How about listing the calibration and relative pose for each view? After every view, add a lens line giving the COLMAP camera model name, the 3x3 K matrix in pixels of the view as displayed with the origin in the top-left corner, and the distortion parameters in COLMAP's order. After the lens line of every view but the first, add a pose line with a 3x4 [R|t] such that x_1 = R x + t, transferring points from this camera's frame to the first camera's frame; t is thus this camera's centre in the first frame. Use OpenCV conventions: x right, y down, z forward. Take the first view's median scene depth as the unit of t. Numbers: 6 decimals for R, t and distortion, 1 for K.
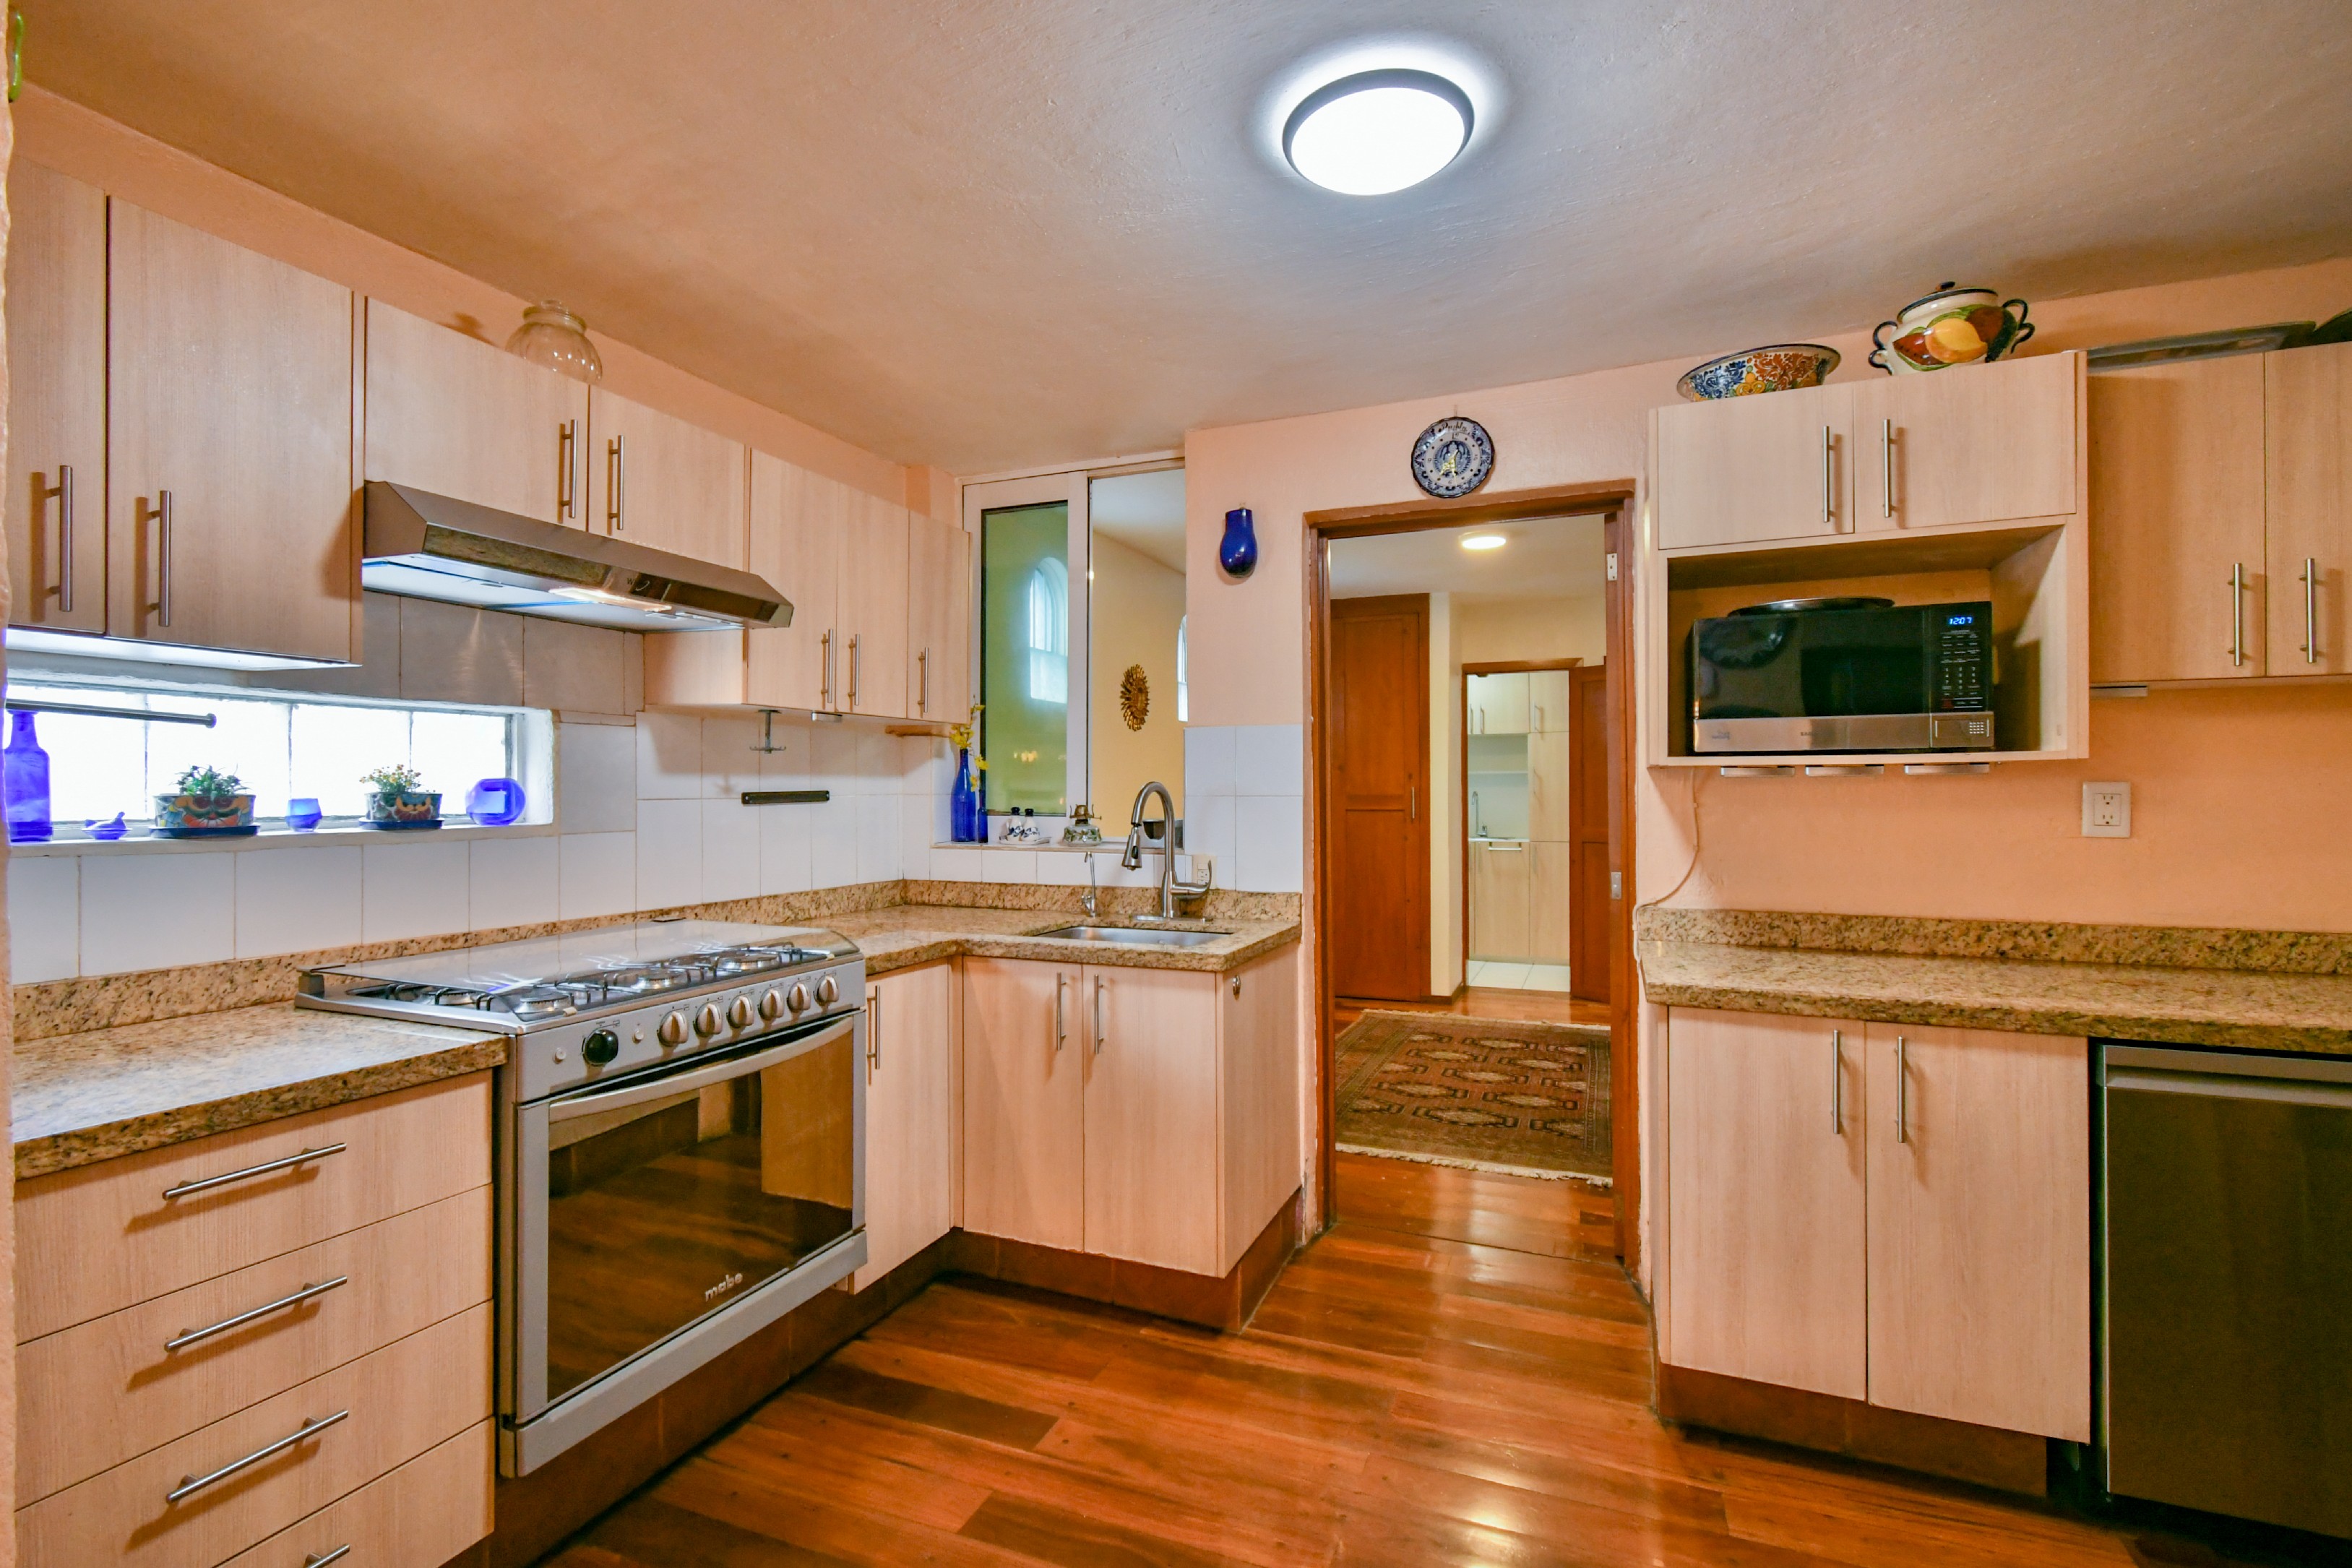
lens RADIAL K [[1059.0, 0, 1180.0], [0, 1059.0, 788.0], [0, 0, 1]] dist [0.002180, -0.000309]
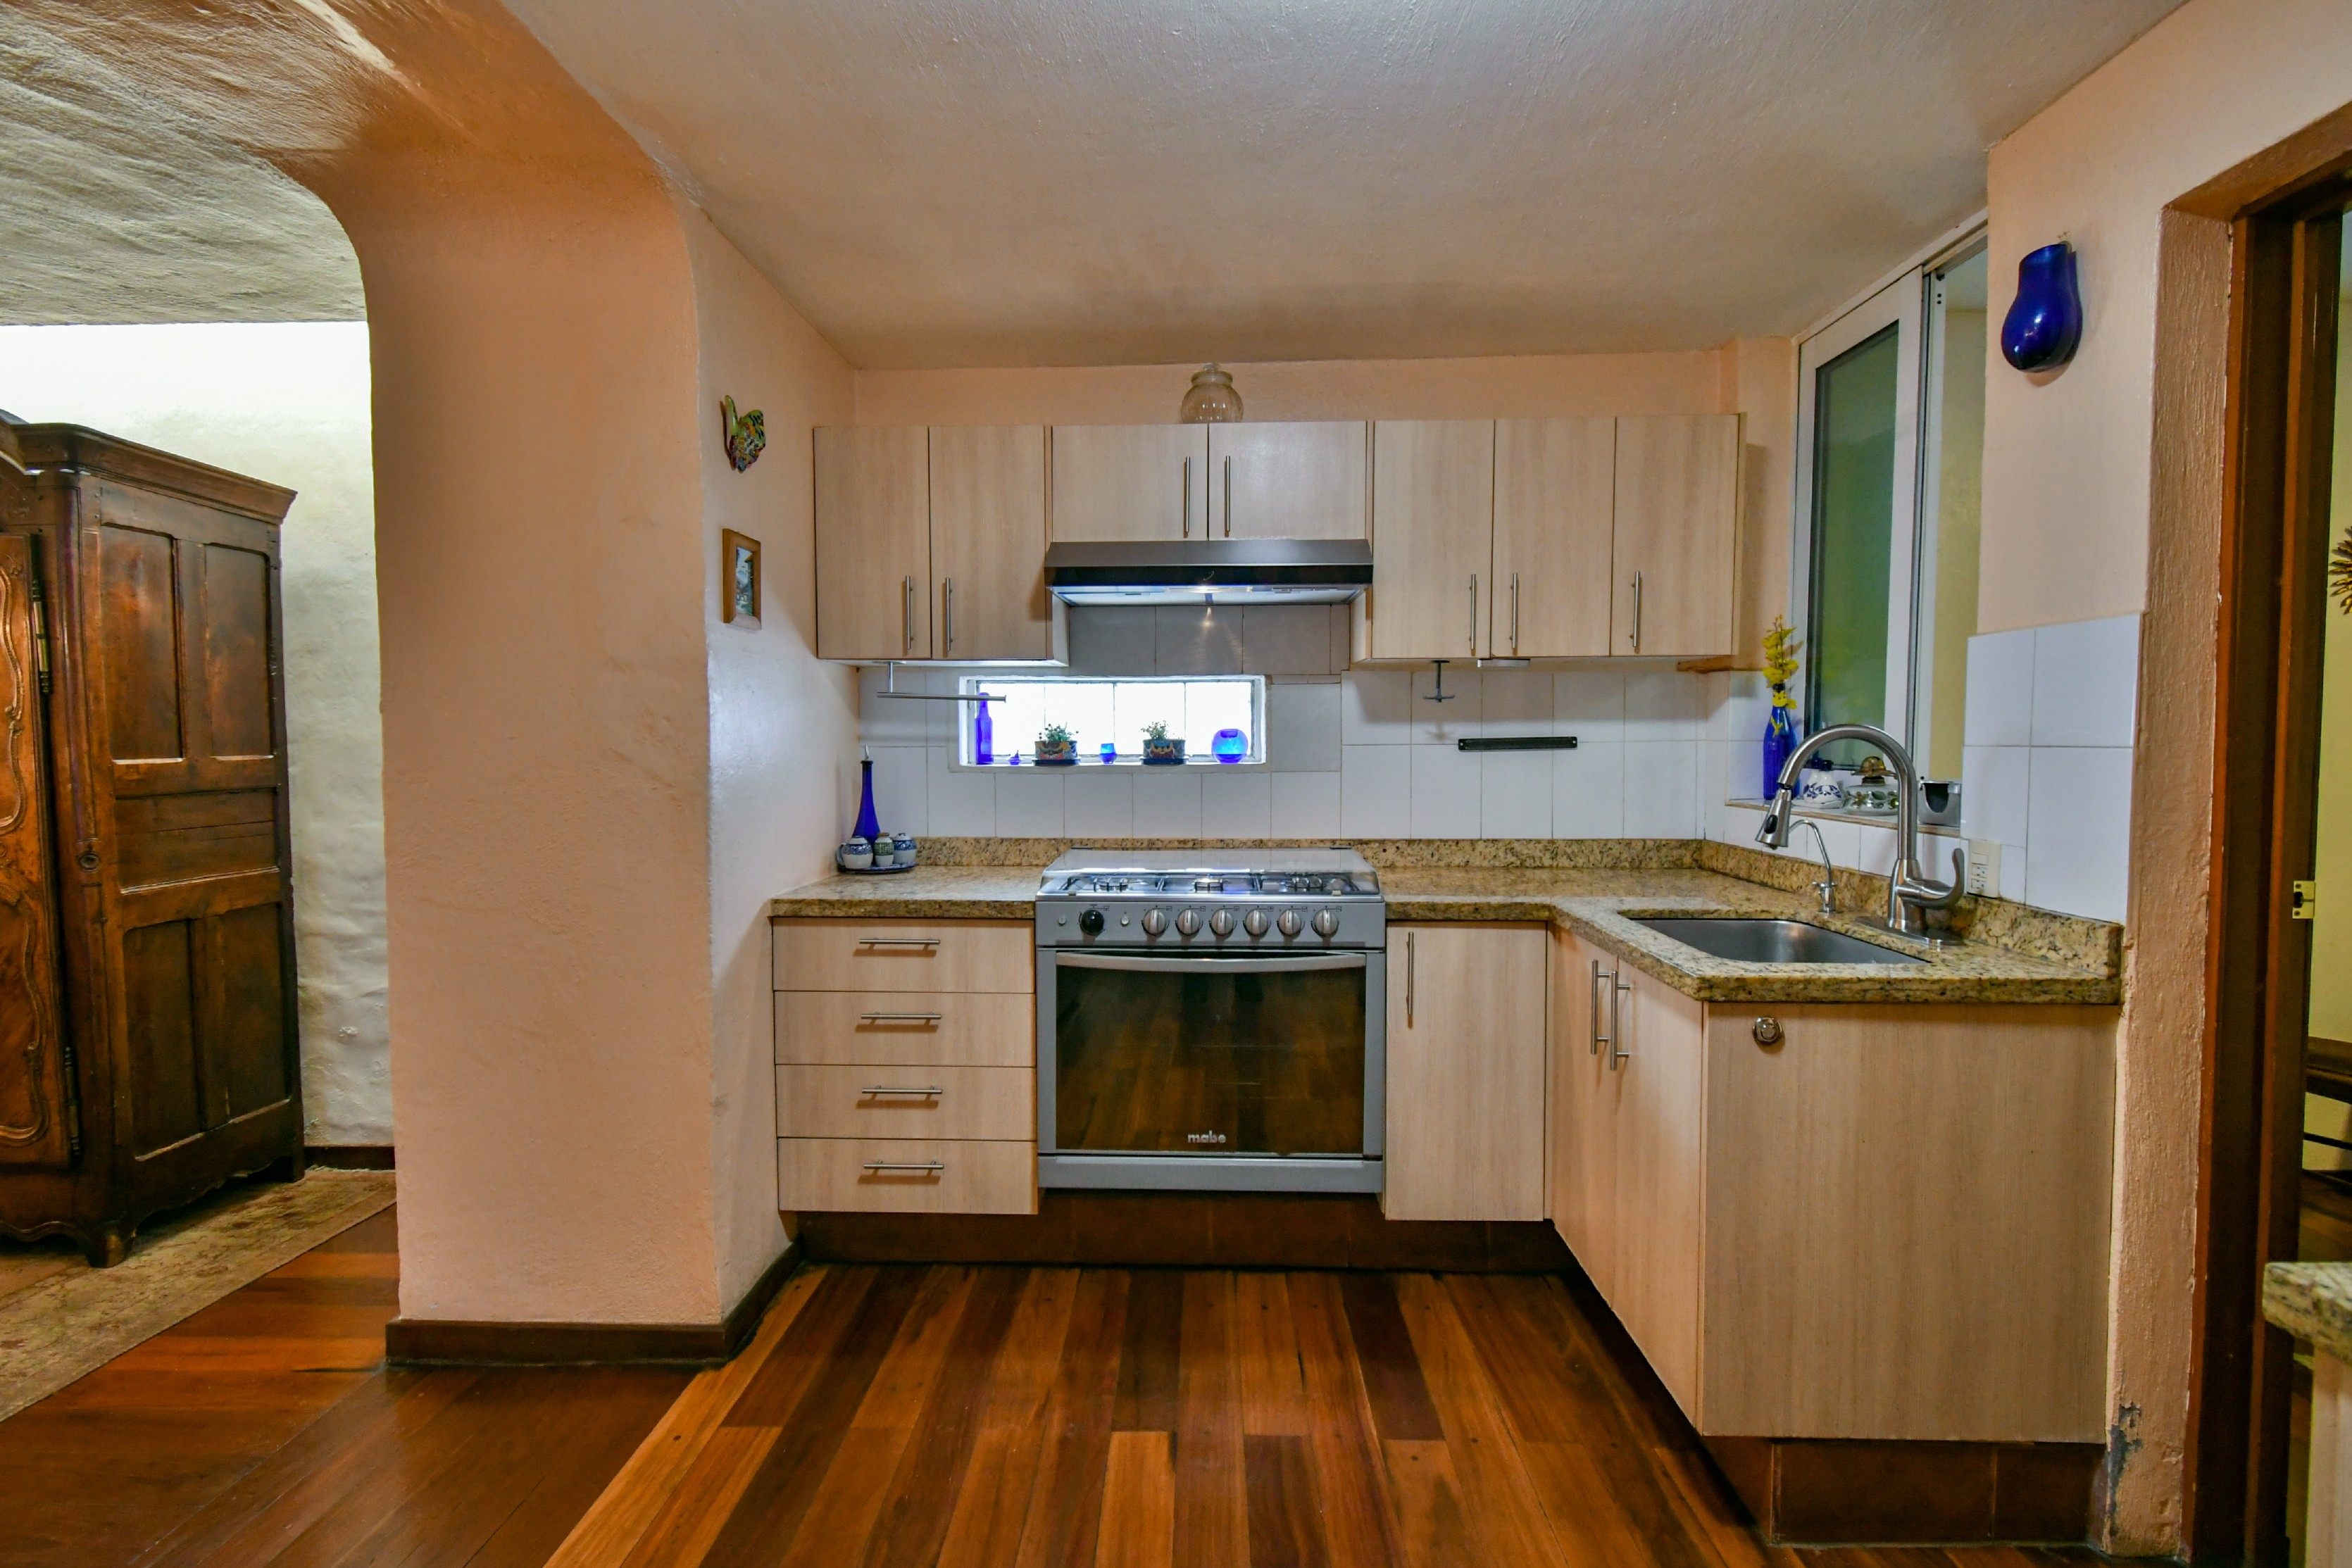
lens RADIAL K [[1032.4, 0, 1176.0], [0, 1032.4, 784.0], [0, 0, 1]] dist [0.001791, -0.000464]
pose [[0.349333, 0.041865, -0.936063, 0.573992], [0.005529, 0.998892, 0.046738, -0.000777], [0.936982, -0.021503, 0.348715, 0.474118]]
